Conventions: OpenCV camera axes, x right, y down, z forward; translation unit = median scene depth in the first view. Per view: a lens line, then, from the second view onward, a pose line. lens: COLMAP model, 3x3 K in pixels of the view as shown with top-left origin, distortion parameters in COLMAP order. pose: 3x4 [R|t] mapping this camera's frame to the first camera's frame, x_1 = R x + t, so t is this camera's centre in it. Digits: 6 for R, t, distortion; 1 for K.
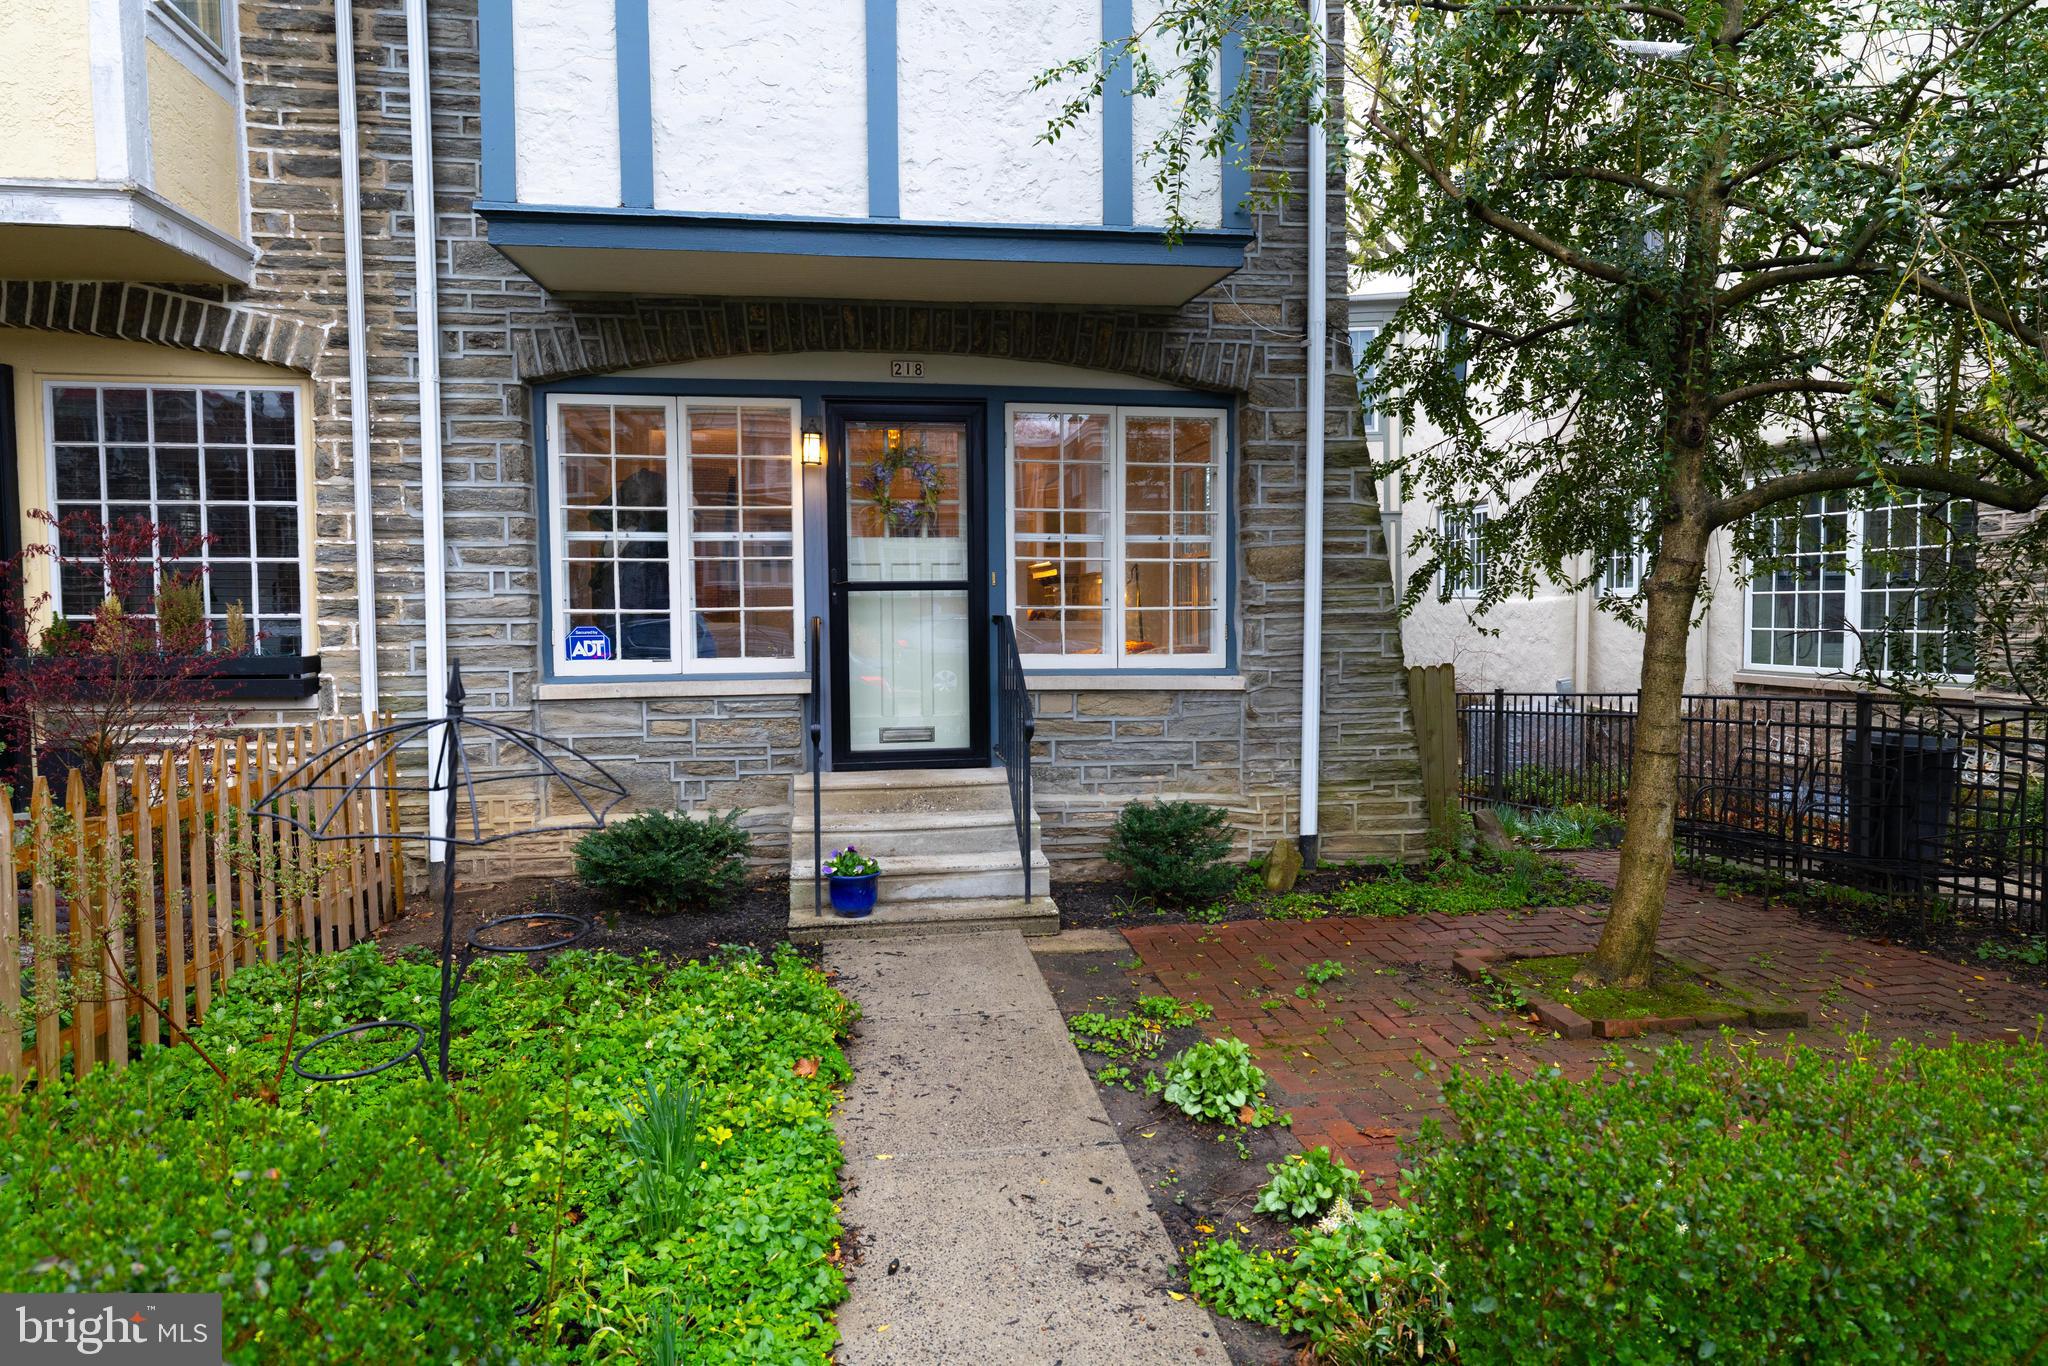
lens RADIAL K [[1224.2, 0, 1024.8], [0, 1224.2, 685.8], [0, 0, 1]] dist [0.000854, -0.002258]
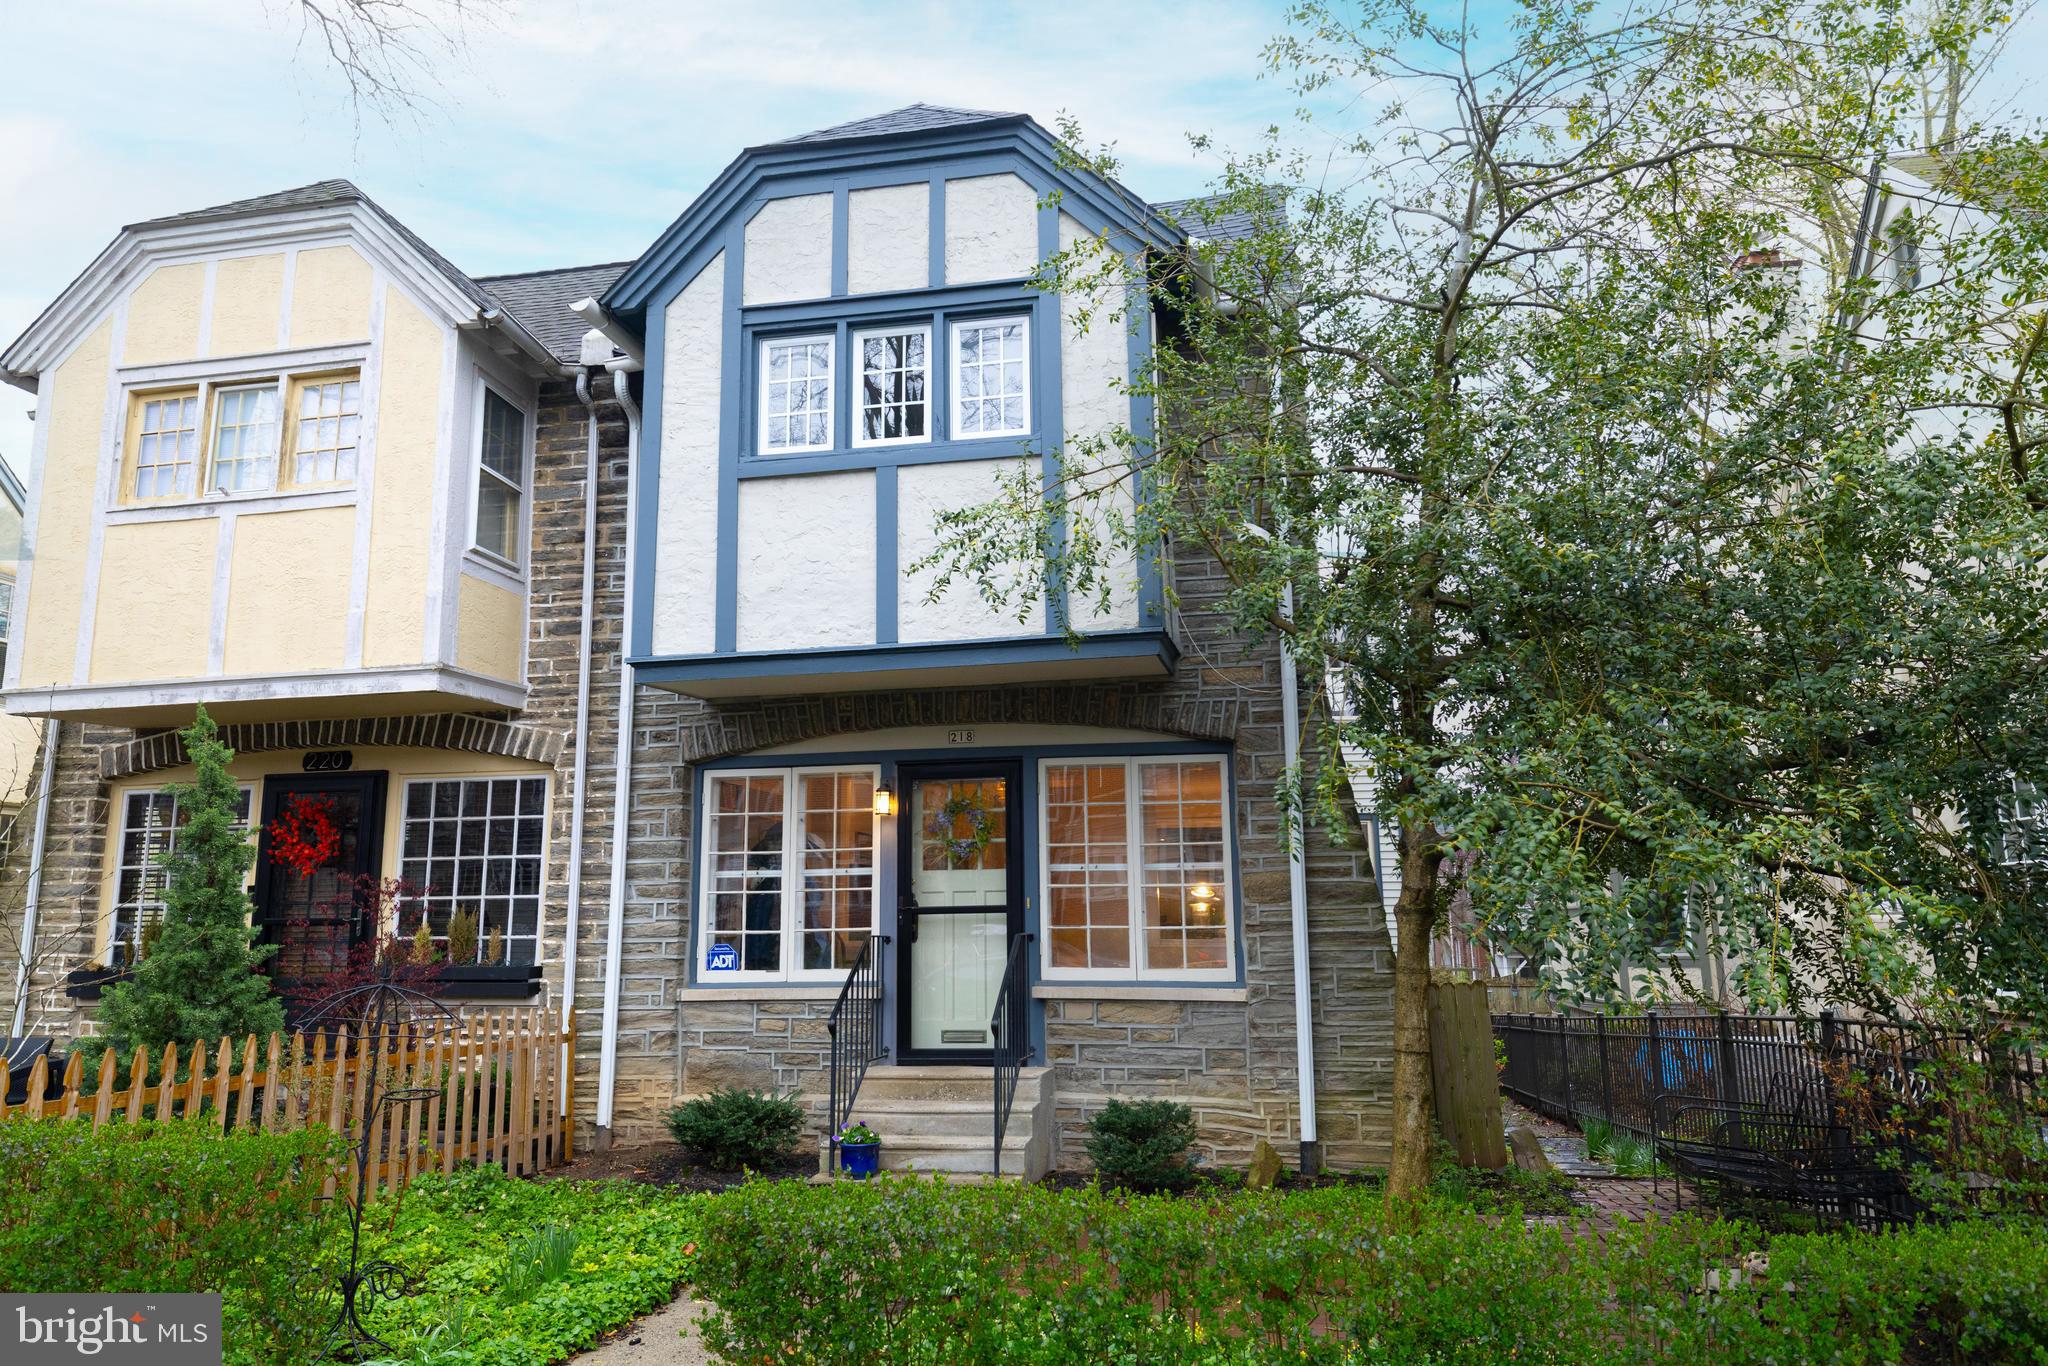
lens RADIAL K [[1381.3, 0, 1024.0], [0, 1381.3, 683.0], [0, 0, 1]] dist [0.017459, -0.000565]
pose [[0.939737, -0.063303, -0.335986, 0.485196], [-0.015704, 0.973681, -0.227374, 0.011571], [0.341537, 0.218948, 0.914010, -0.318560]]
